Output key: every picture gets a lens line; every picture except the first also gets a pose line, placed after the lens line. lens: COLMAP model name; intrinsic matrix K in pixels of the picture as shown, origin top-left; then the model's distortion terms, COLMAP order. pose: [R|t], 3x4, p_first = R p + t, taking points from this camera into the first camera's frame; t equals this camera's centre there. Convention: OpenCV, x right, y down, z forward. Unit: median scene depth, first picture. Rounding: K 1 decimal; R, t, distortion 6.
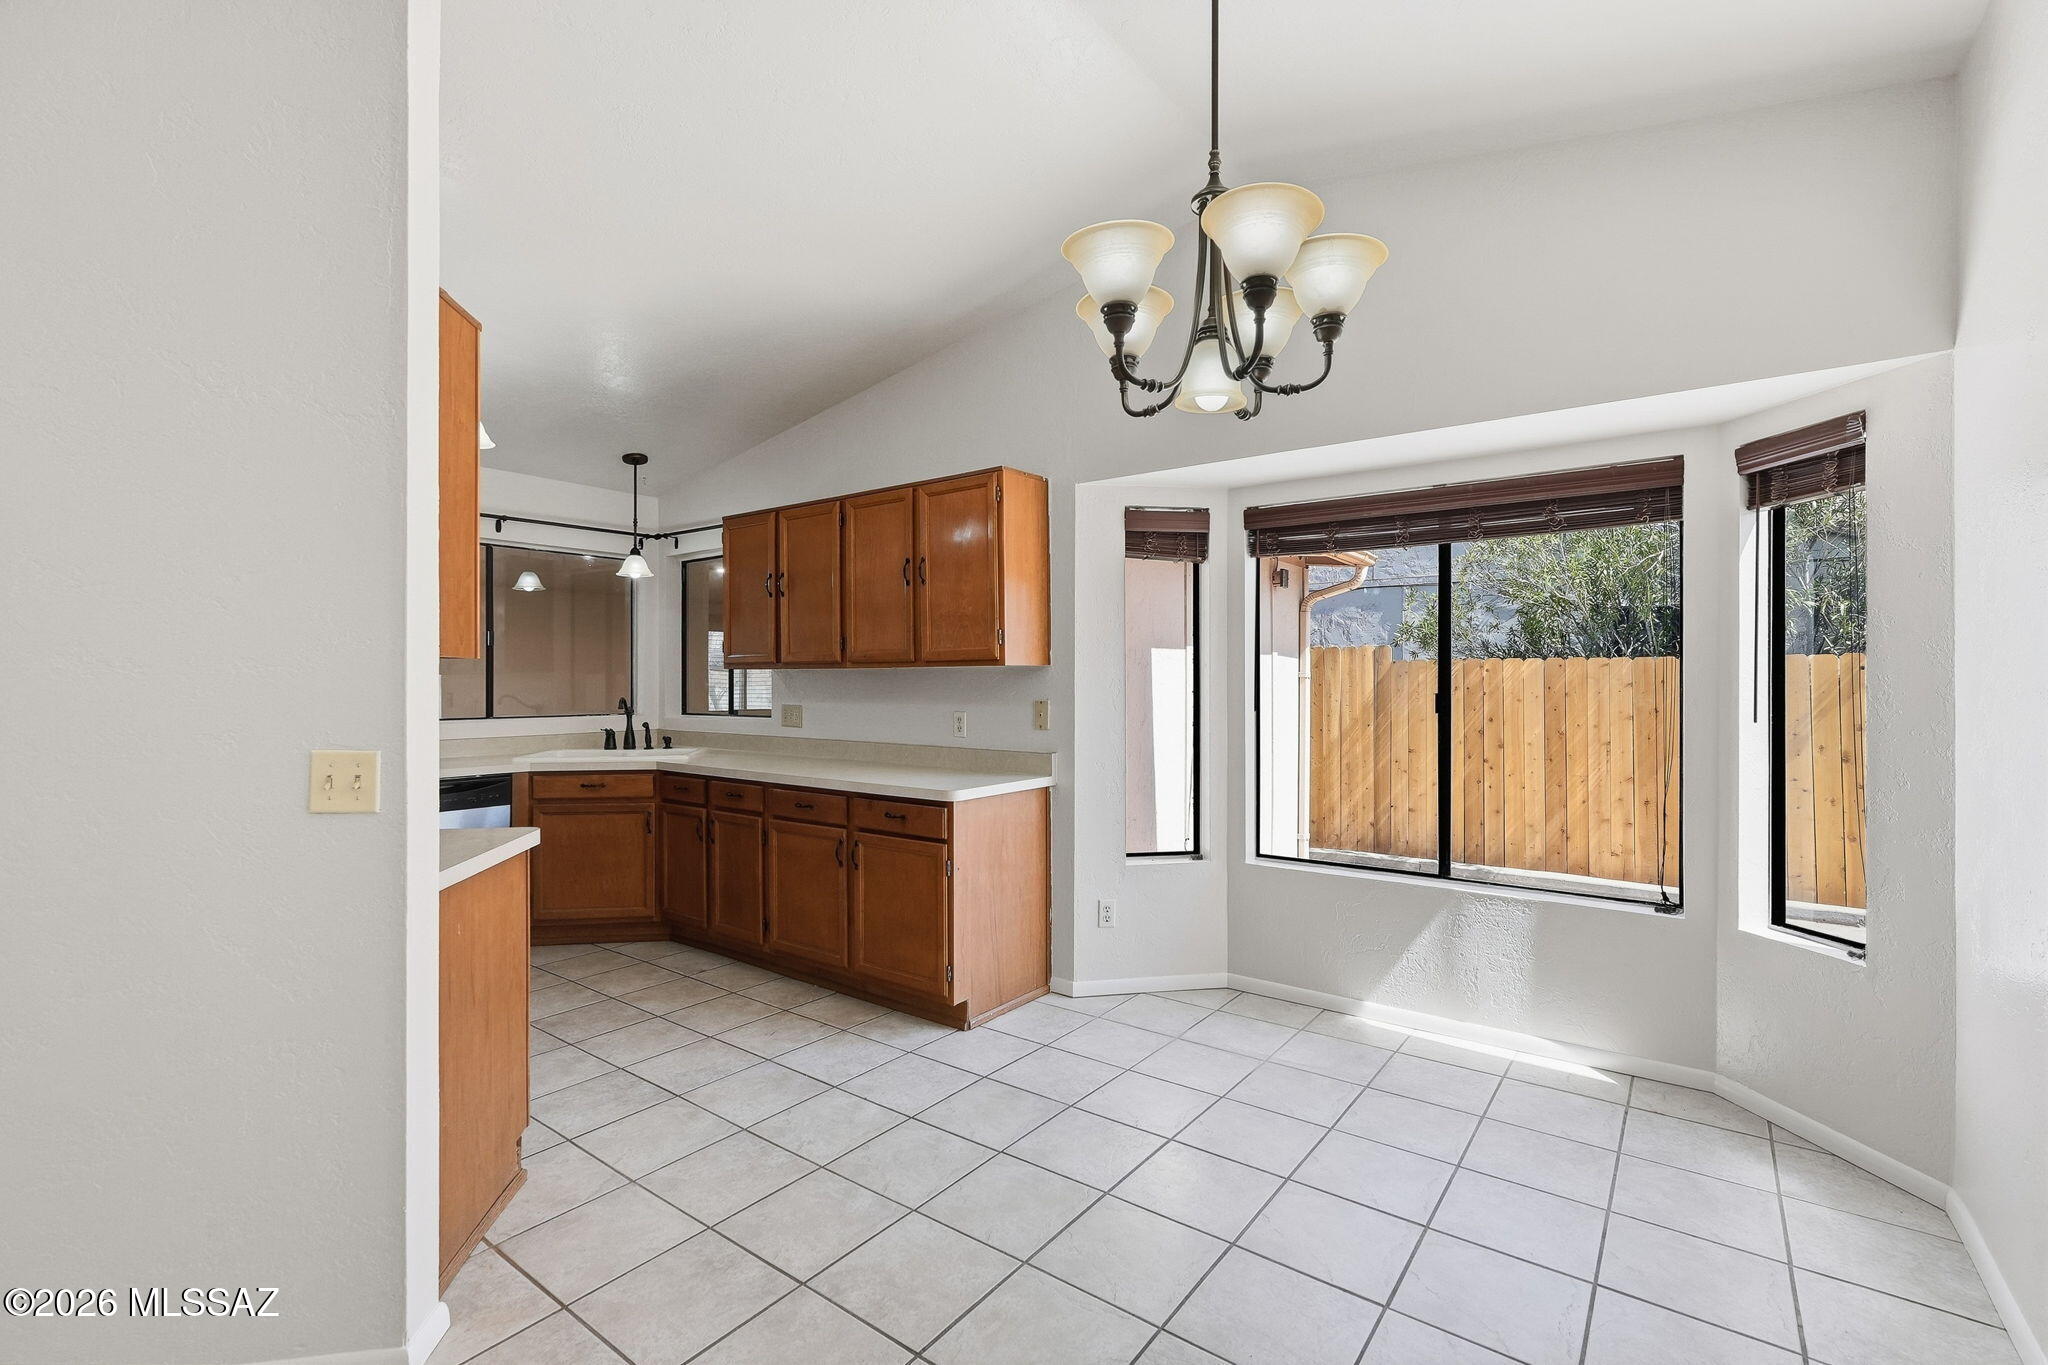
lens RADIAL K [[904.2, 0, 1024.0], [0, 904.2, 682.5], [0, 0, 1]] dist [-0.017501, 0.006896]
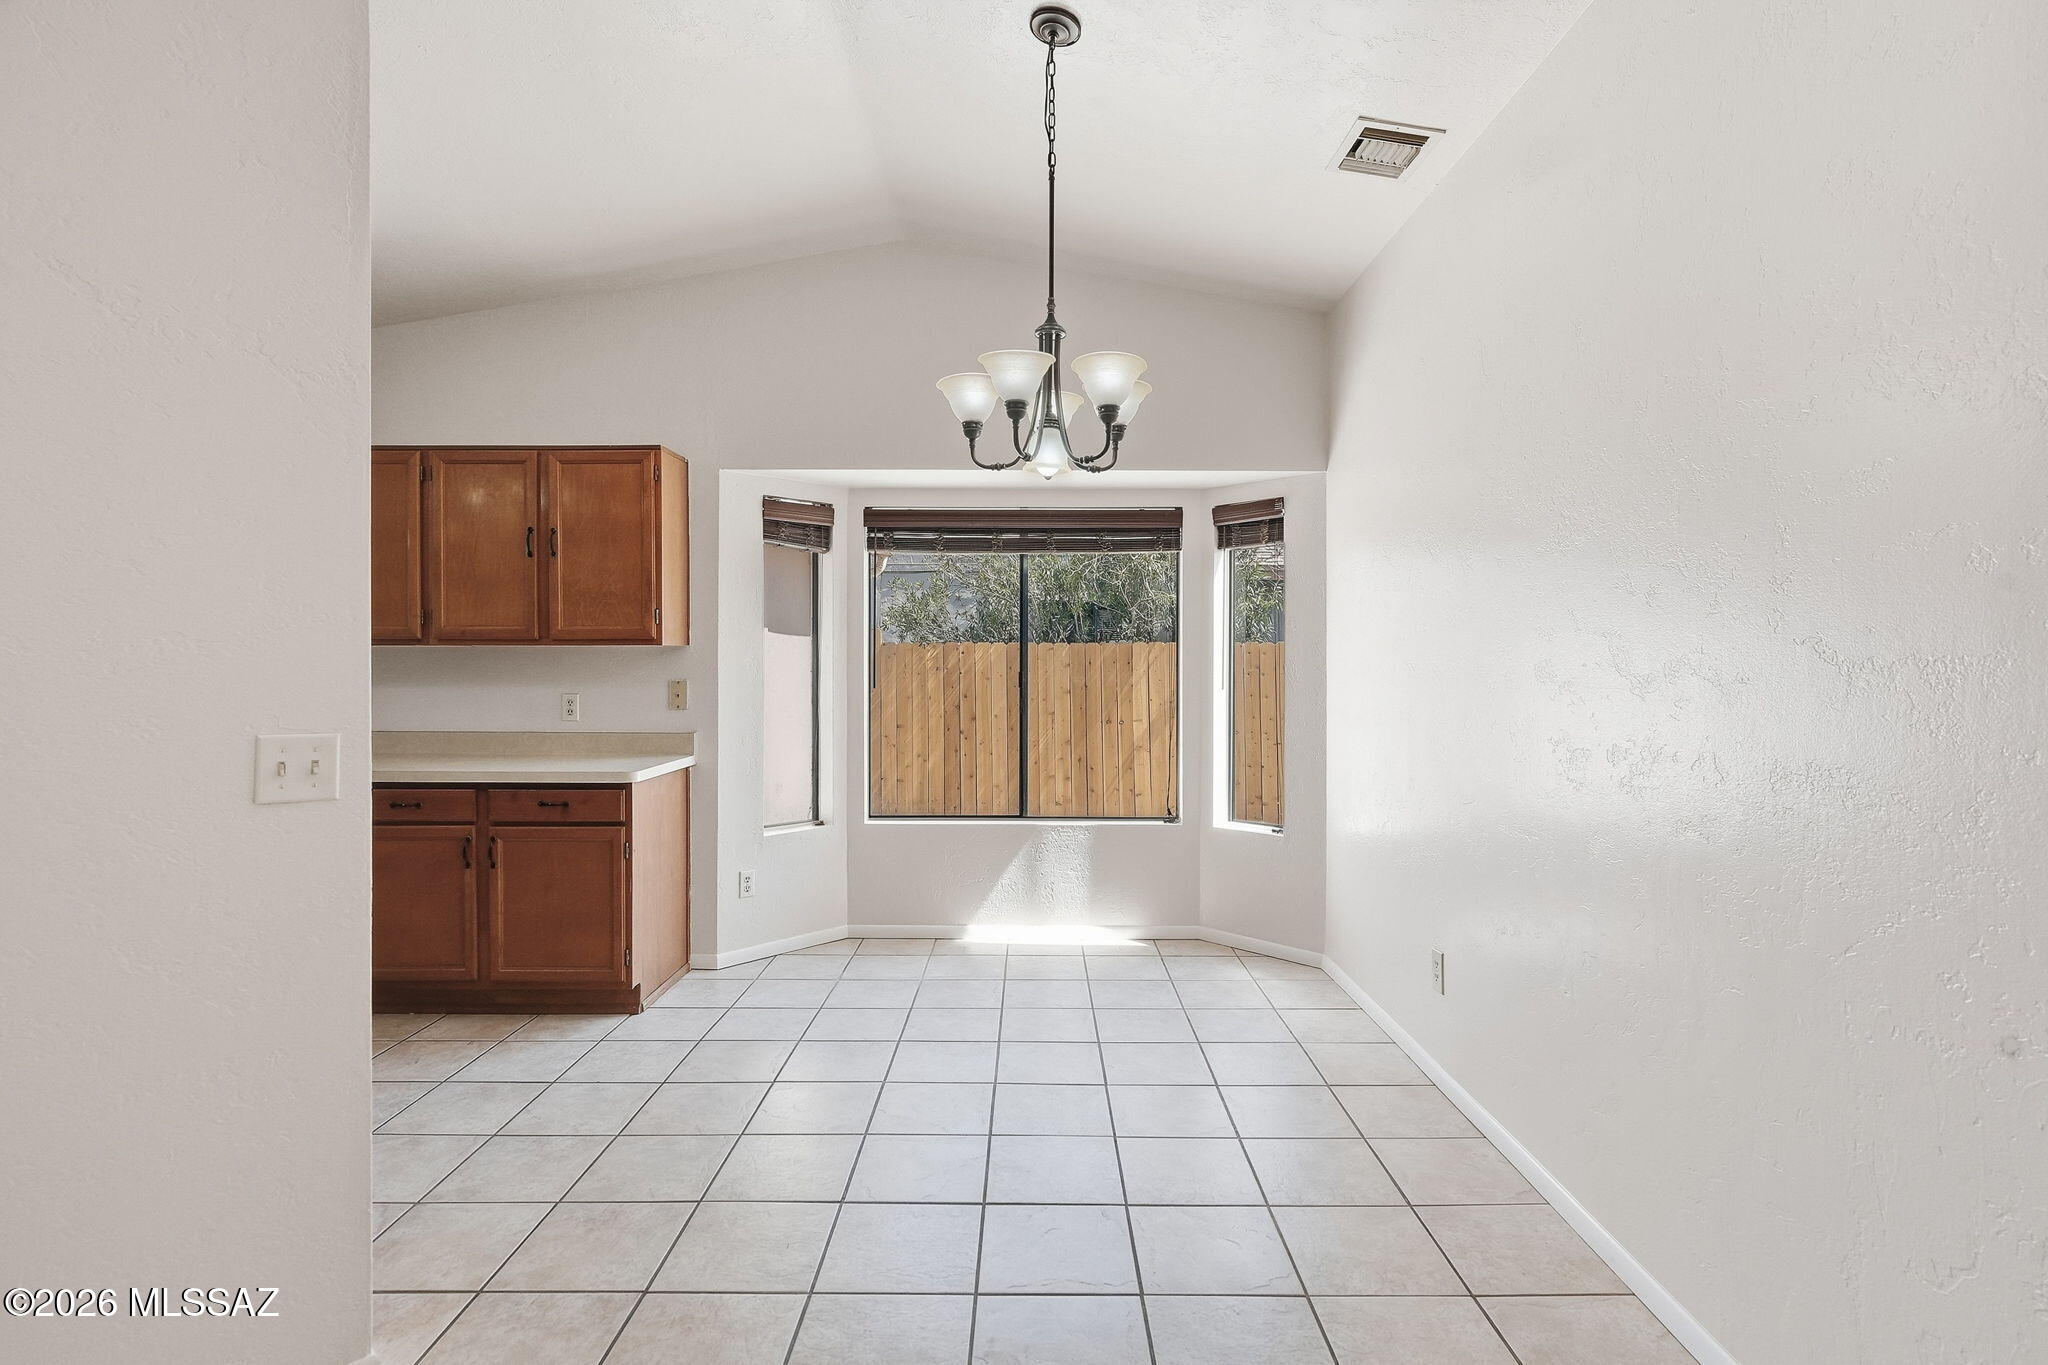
lens RADIAL K [[1002.1, 0, 1030.2], [0, 1002.1, 665.4], [0, 0, 1]] dist [-0.014265, -0.000045]
pose [[0.799413, -0.000501, 0.600781, -0.334102], [-0.000567, 0.999999, 0.001589, 0.001184], [-0.600781, -0.001611, 0.799412, -0.117739]]
